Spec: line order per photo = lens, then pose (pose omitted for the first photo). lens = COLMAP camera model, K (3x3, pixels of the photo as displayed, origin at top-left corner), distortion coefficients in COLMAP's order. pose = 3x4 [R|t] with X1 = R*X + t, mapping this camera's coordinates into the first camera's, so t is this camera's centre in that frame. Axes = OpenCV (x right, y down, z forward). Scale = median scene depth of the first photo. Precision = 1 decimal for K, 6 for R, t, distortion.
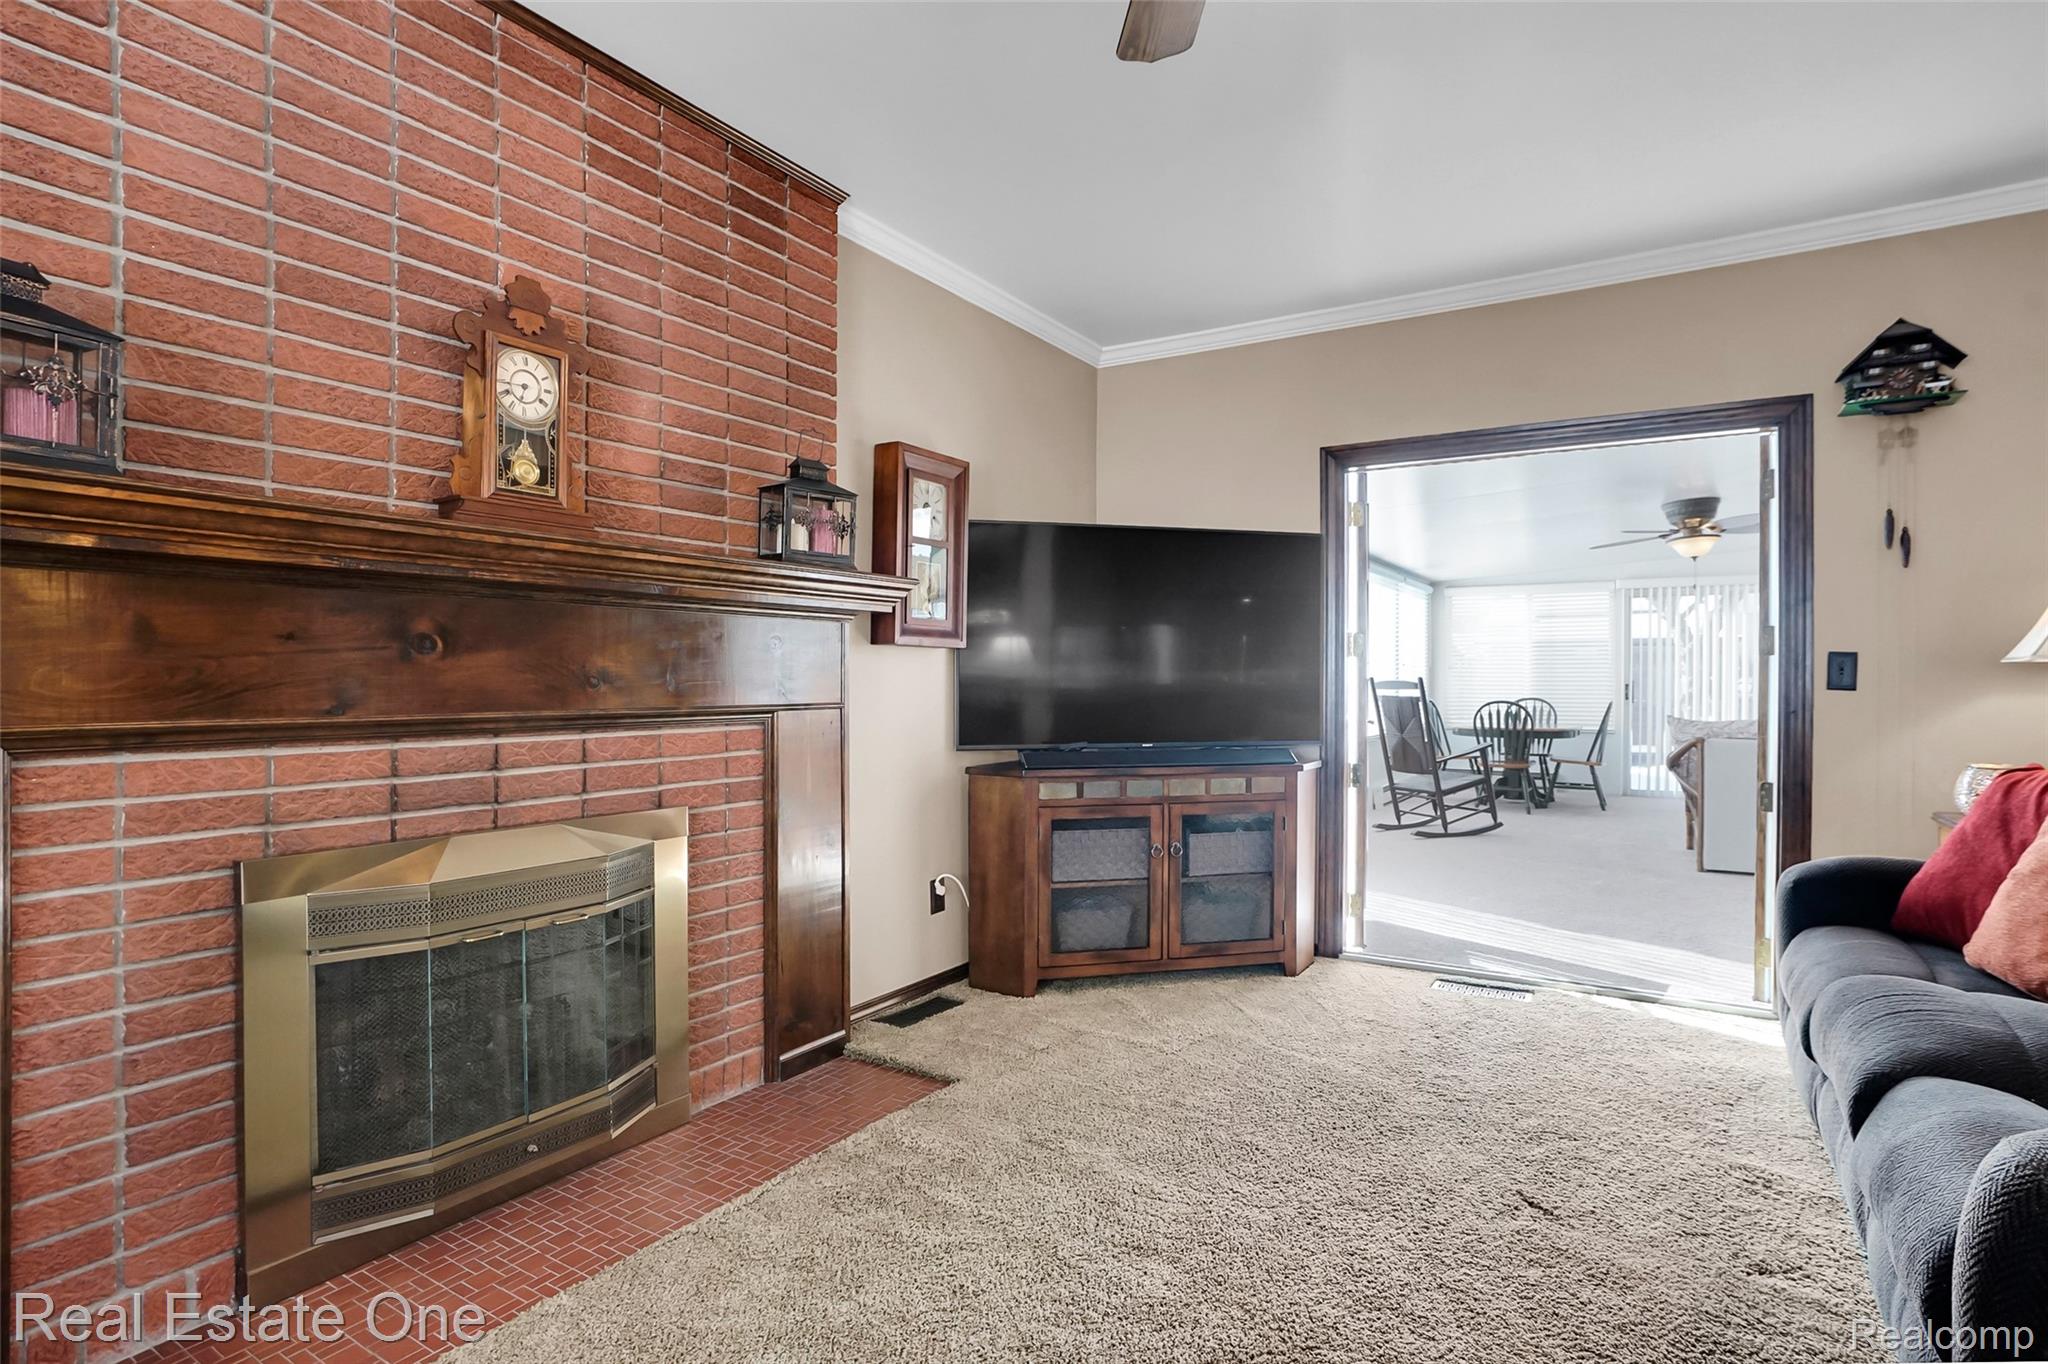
lens RADIAL K [[1042.9, 0, 1035.5], [0, 1042.9, 681.3], [0, 0, 1]] dist [-0.045862, 0.022402]
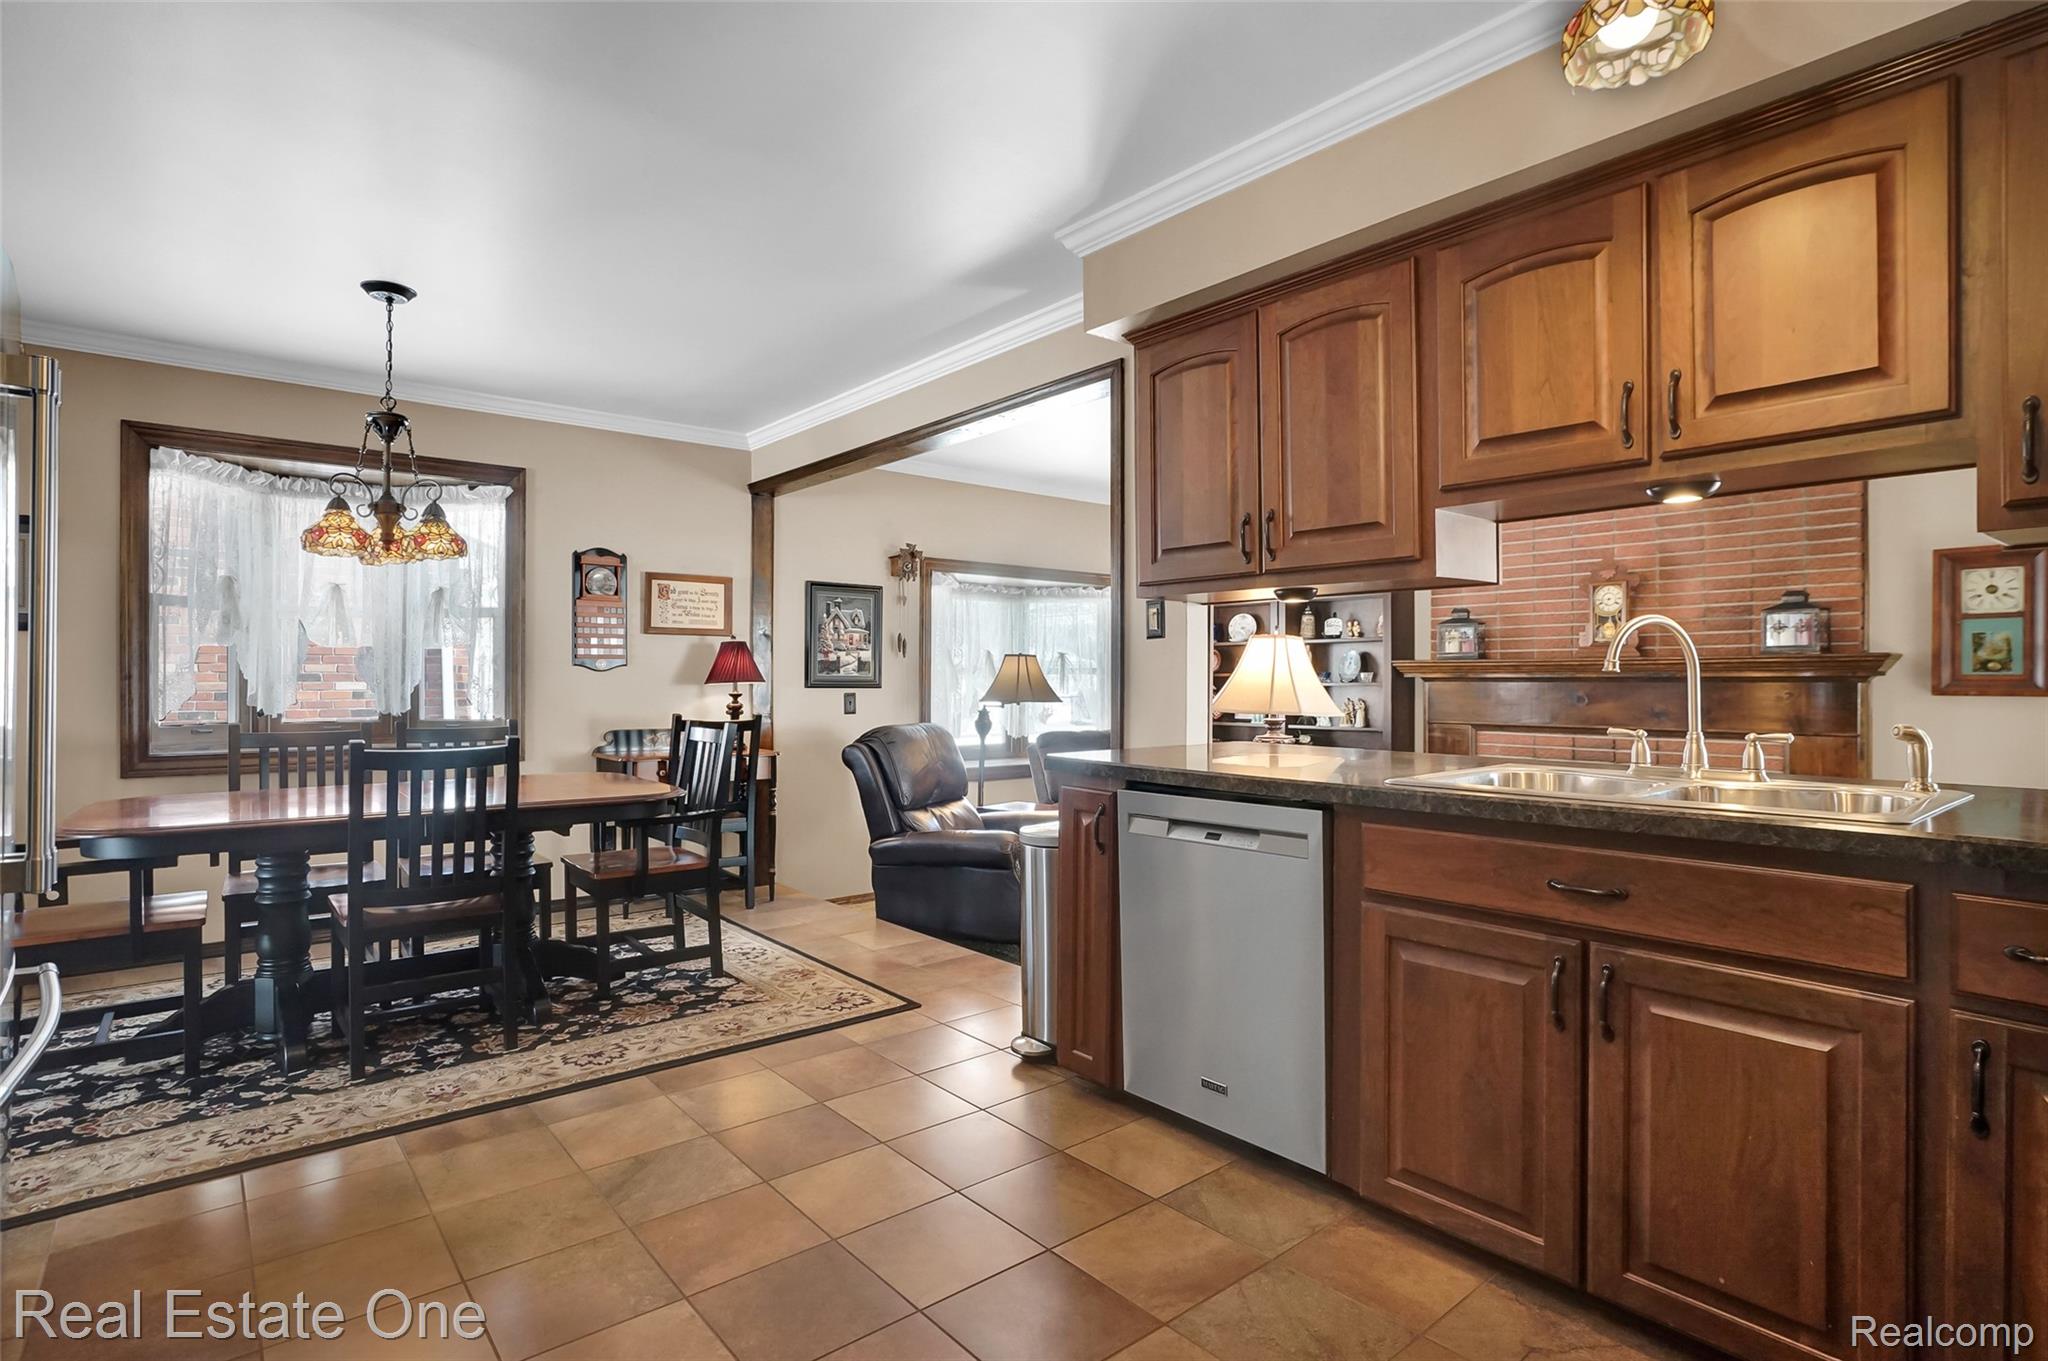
lens RADIAL K [[1042.9, 0, 1082.1], [0, 1042.9, 681.2], [0, 0, 1]] dist [-0.045862, 0.022402]
pose [[-0.248104, -0.004662, -0.968722, 1.359391], [-0.007018, 0.999971, -0.003015, -0.038109], [0.968708, 0.006051, -0.248130, 0.218382]]
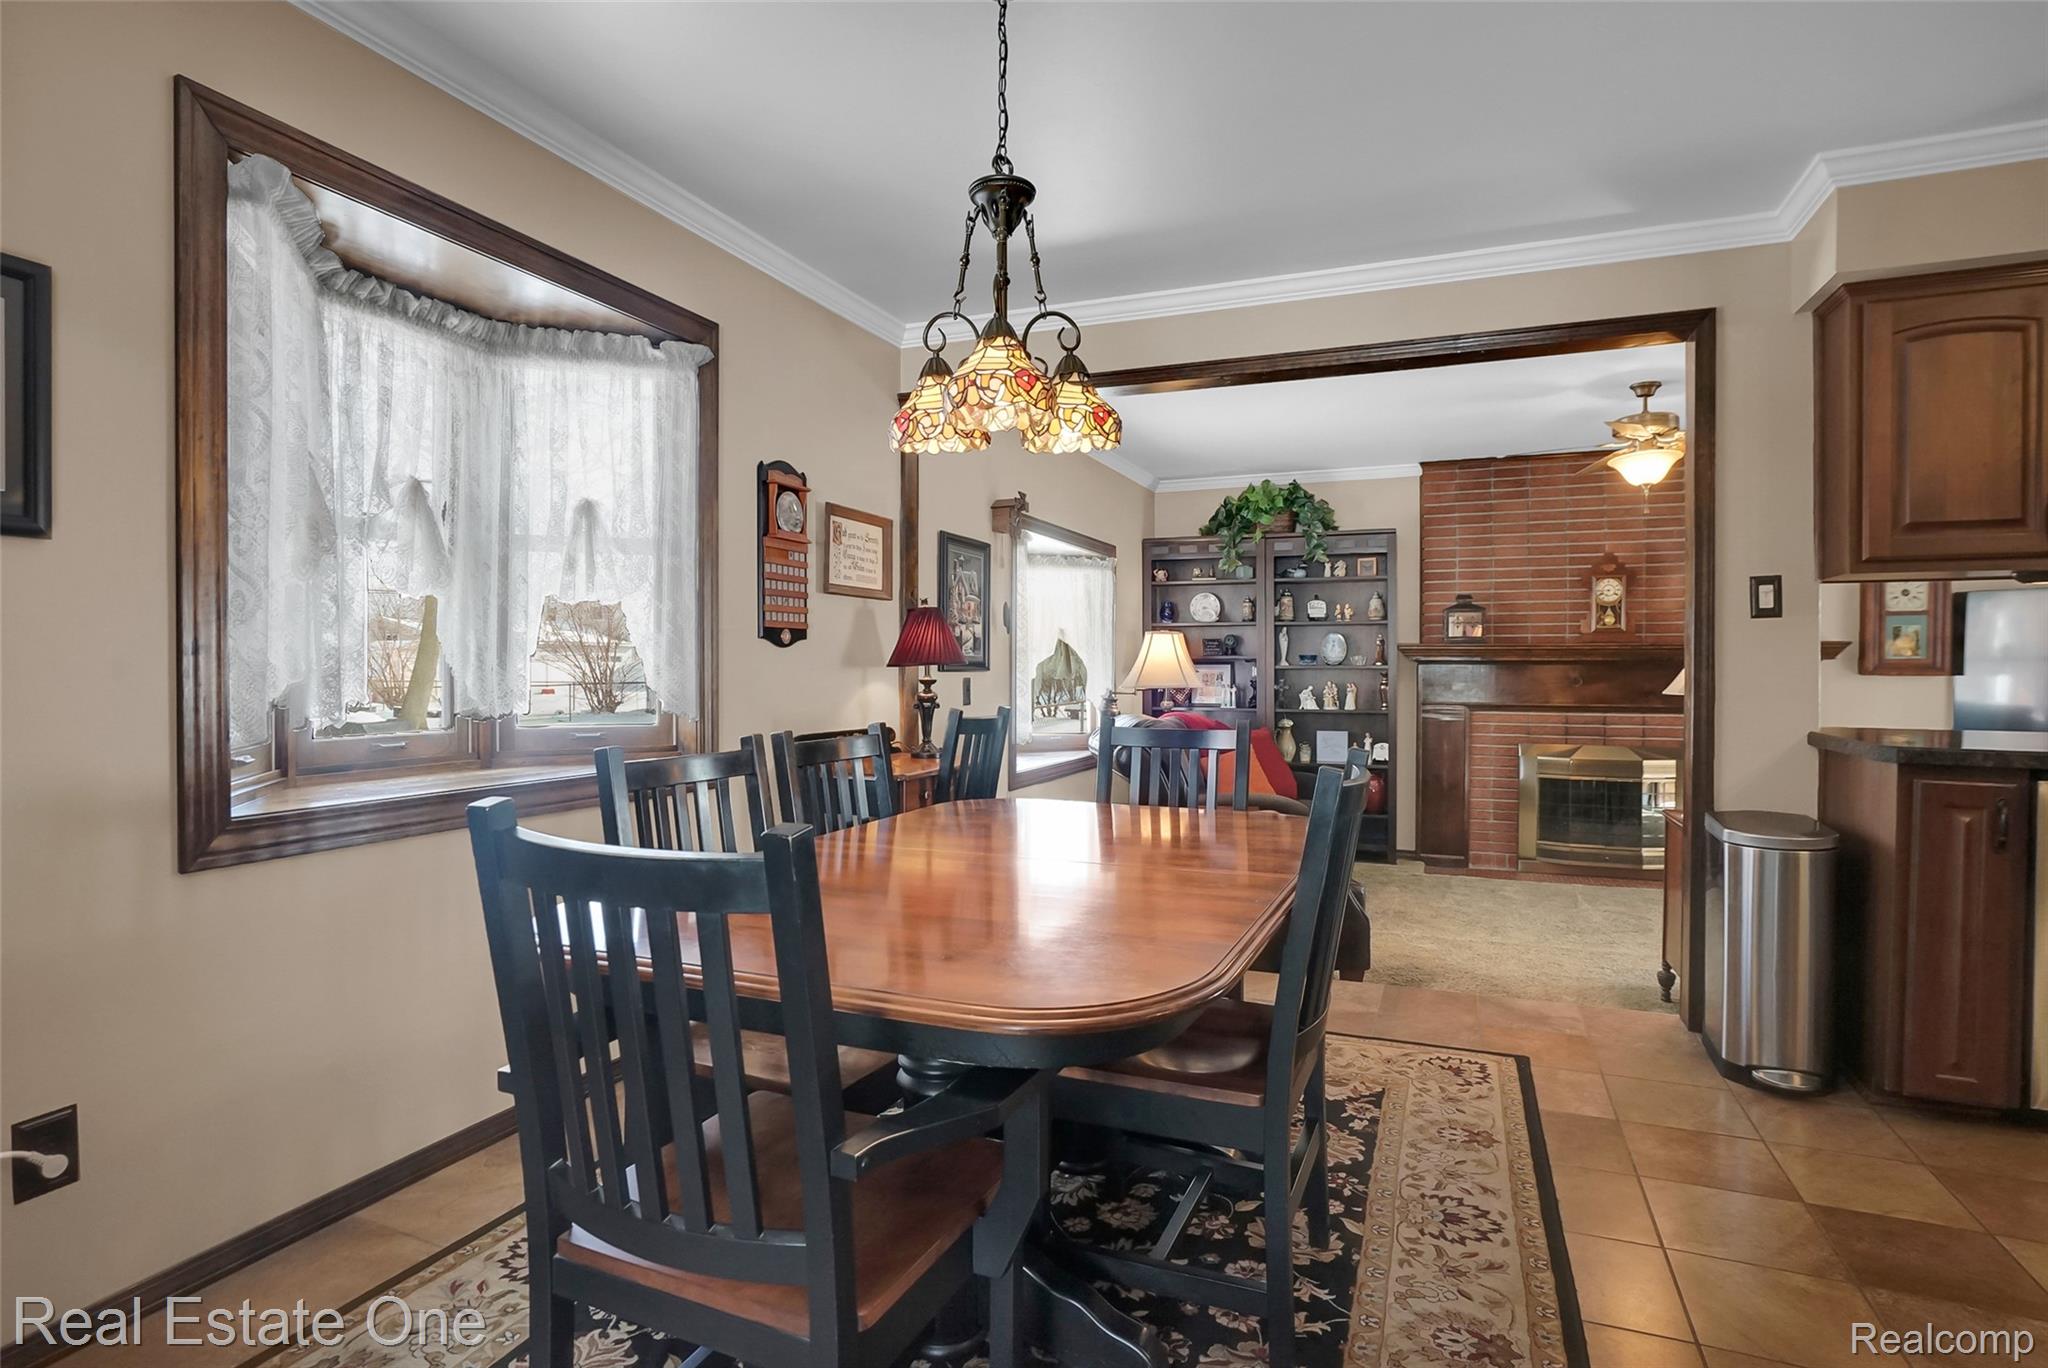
lens RADIAL K [[1042.9, 0, 1078.4], [0, 1042.9, 688.0], [0, 0, 1]] dist [-0.045862, 0.022402]
pose [[0.214767, 0.017108, -0.976515, 1.161547], [-0.006022, 0.999851, 0.016192, -0.031337], [0.976647, 0.002403, 0.214838, -0.612021]]
